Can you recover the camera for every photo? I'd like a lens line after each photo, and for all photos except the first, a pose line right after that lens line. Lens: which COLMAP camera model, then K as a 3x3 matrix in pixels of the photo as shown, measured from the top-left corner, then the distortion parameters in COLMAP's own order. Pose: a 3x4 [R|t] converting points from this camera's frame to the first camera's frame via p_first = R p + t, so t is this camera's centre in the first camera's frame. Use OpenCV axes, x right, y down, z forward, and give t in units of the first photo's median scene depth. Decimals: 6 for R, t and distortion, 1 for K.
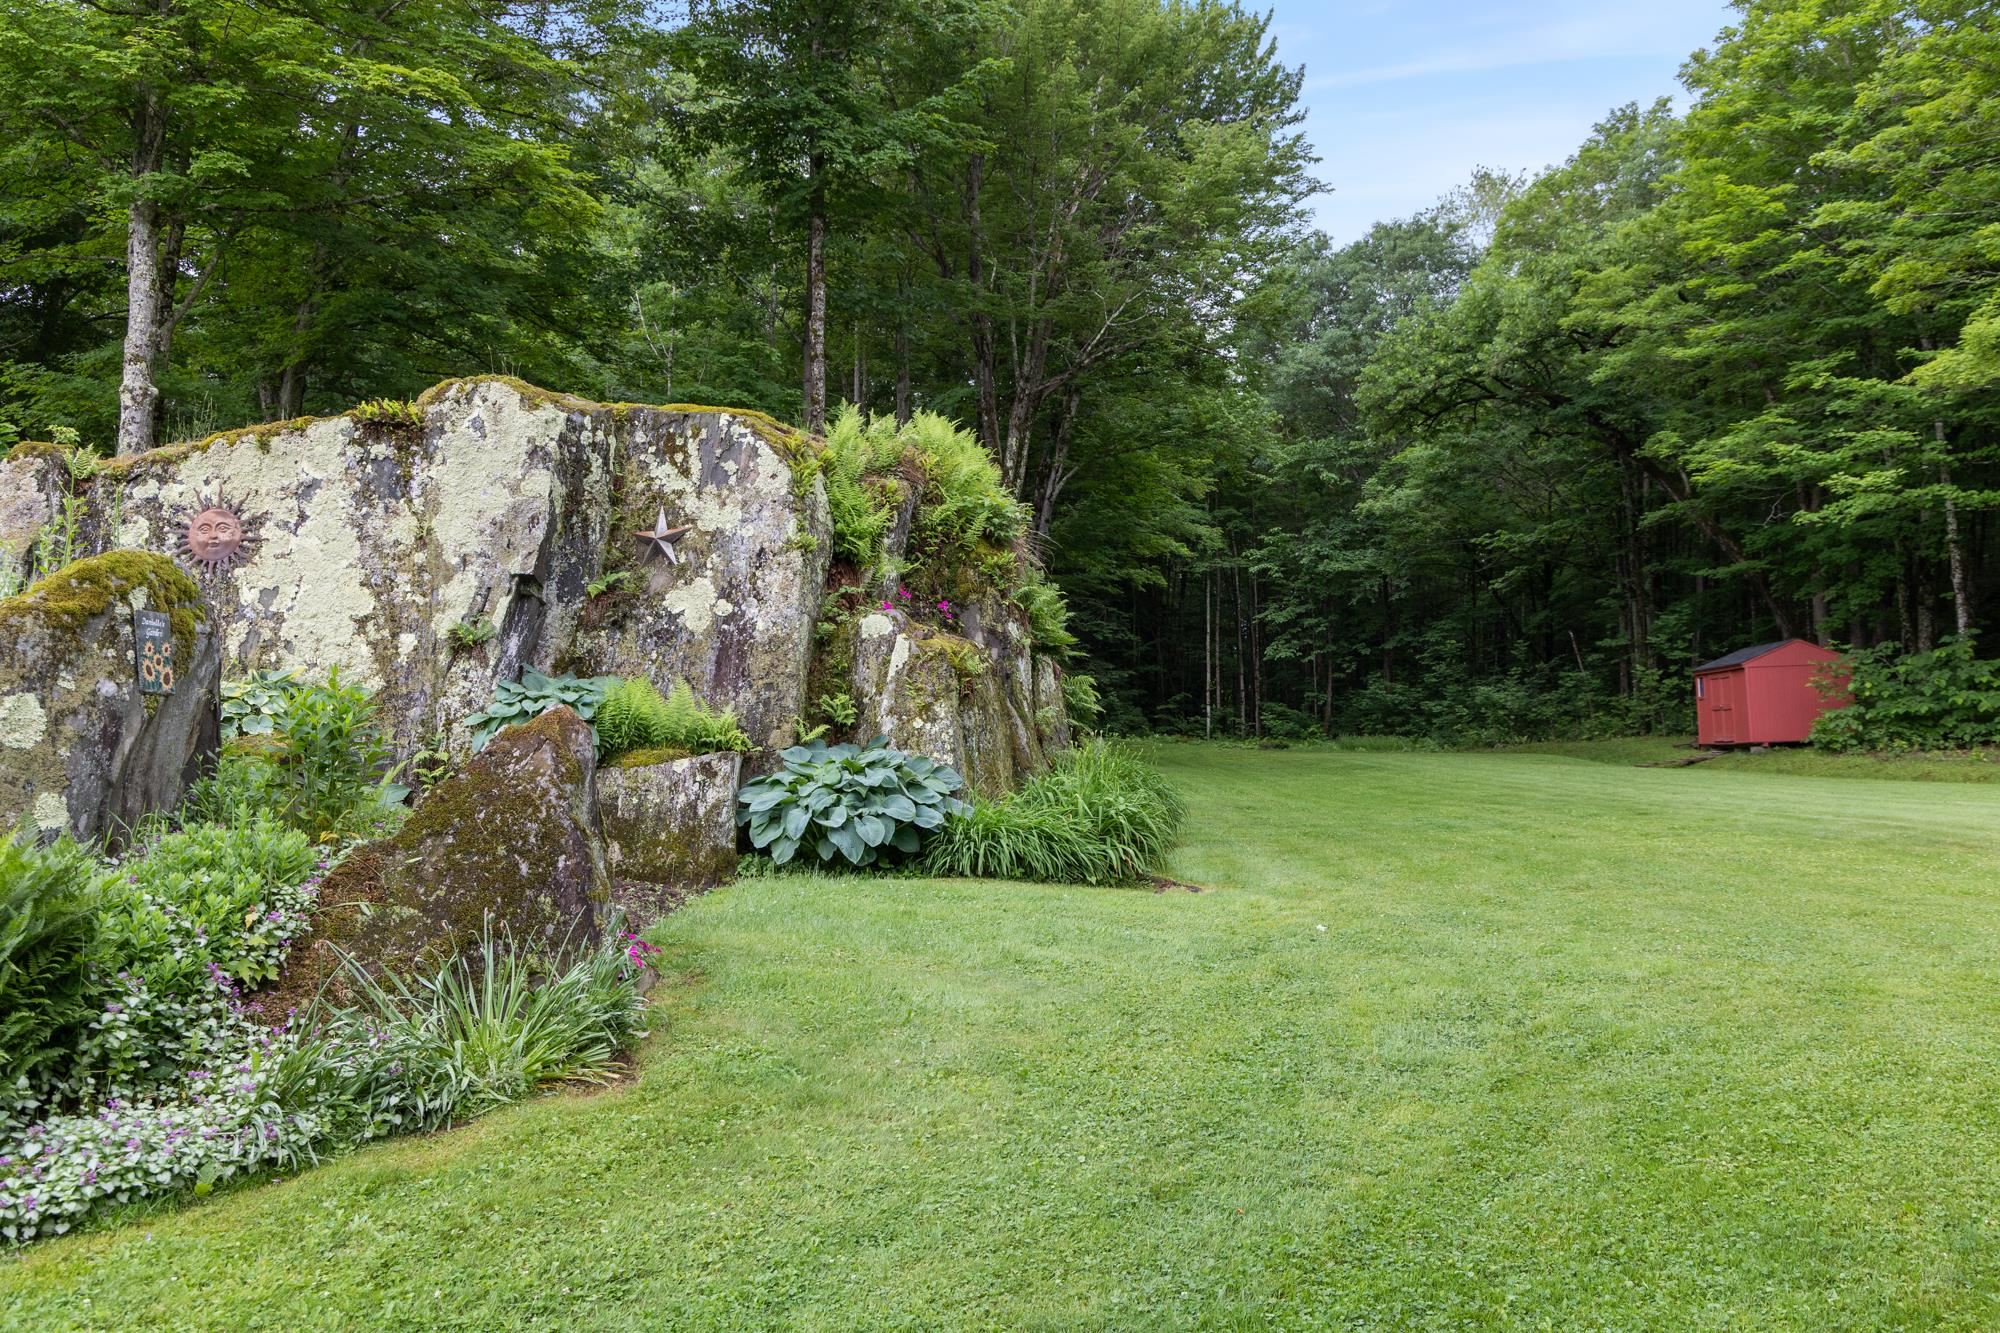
lens RADIAL K [[1824.5, 0, 1011.7], [0, 1824.5, 670.6], [0, 0, 1]] dist [-0.015860, 0.000000]
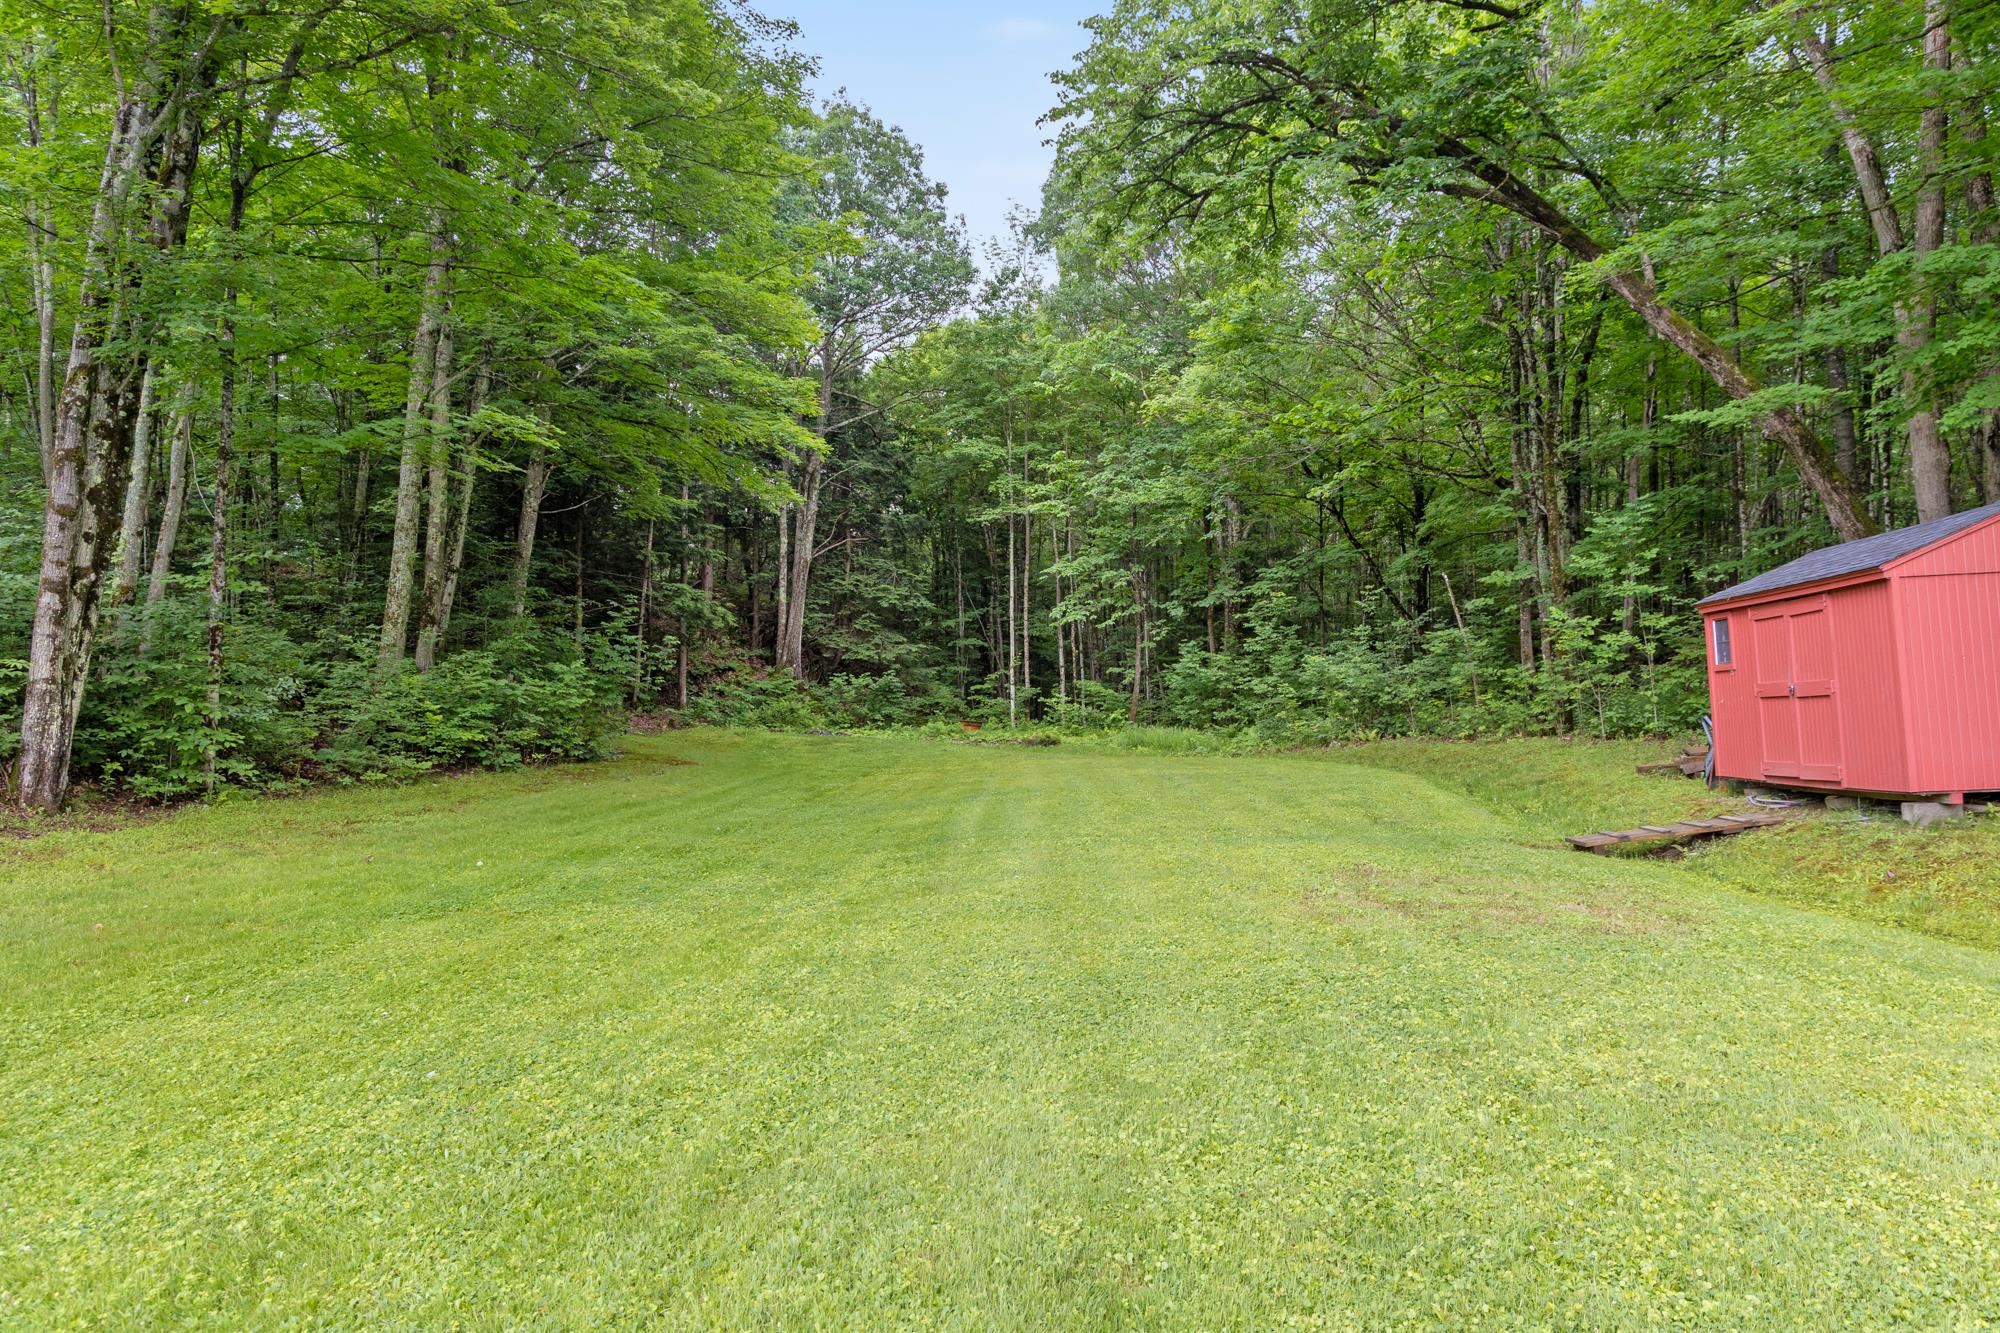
lens RADIAL K [[1416.0, 0, 1009.6], [0, 1416.0, 671.5], [0, 0, 1]] dist [0.038785, -0.002483]
pose [[0.999747, -0.011391, -0.019391, 0.273071], [0.011626, 0.999860, 0.012012, 0.012347], [0.019251, -0.012234, 0.999740, 0.825116]]
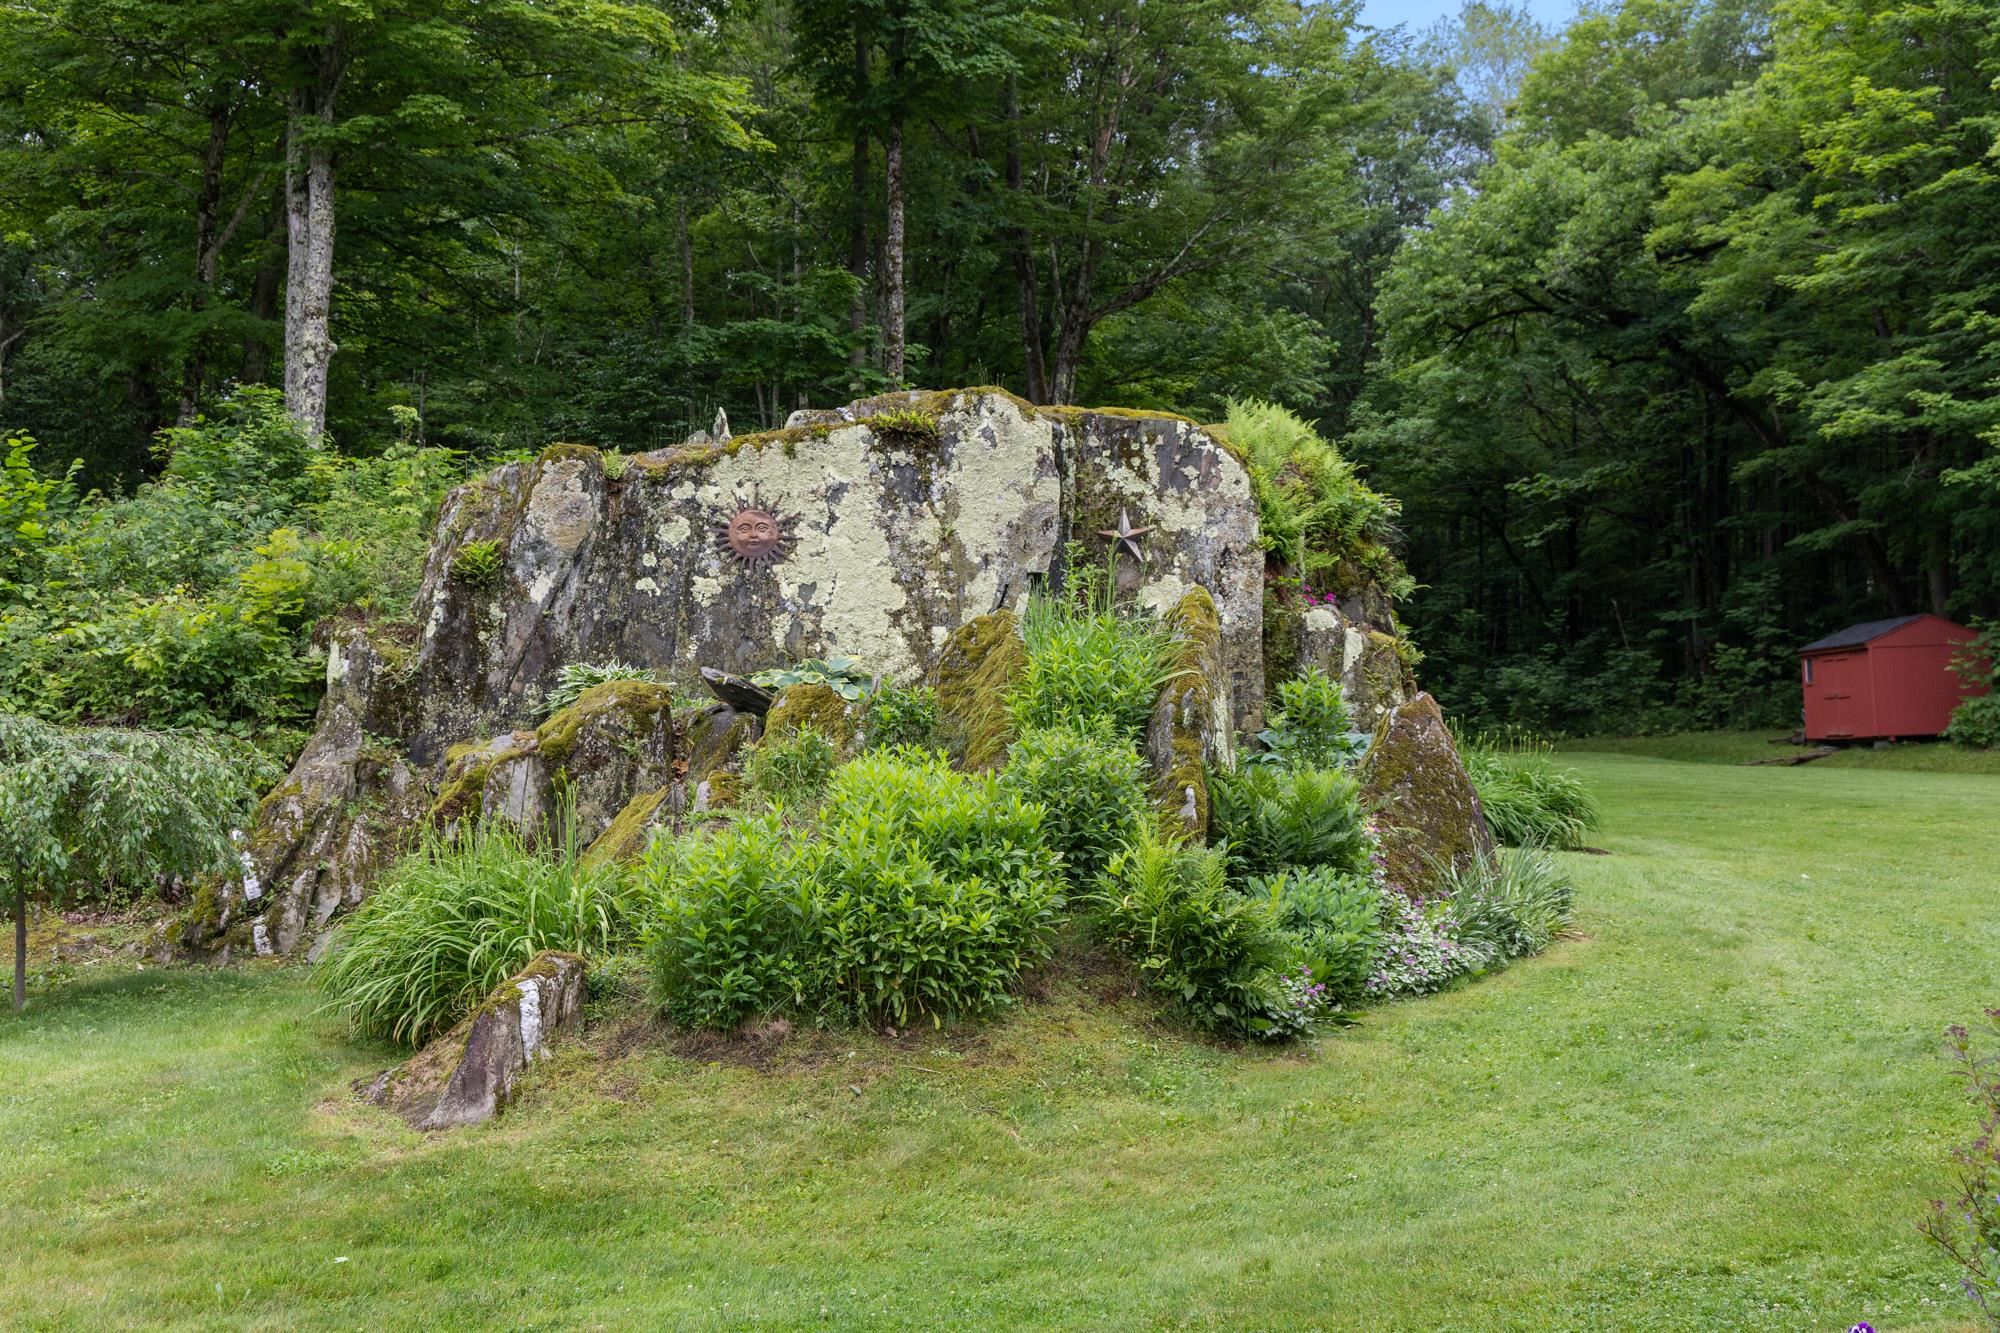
lens RADIAL K [[2594.4, 0, 988.4], [0, 2594.4, 667.8], [0, 0, 1]] dist [-0.013607, 0.000000]
pose [[0.994459, 0.003056, 0.105077, -0.152072], [-0.004164, 0.999938, 0.010327, -0.003841], [-0.105039, -0.010707, 0.994410, -0.181653]]
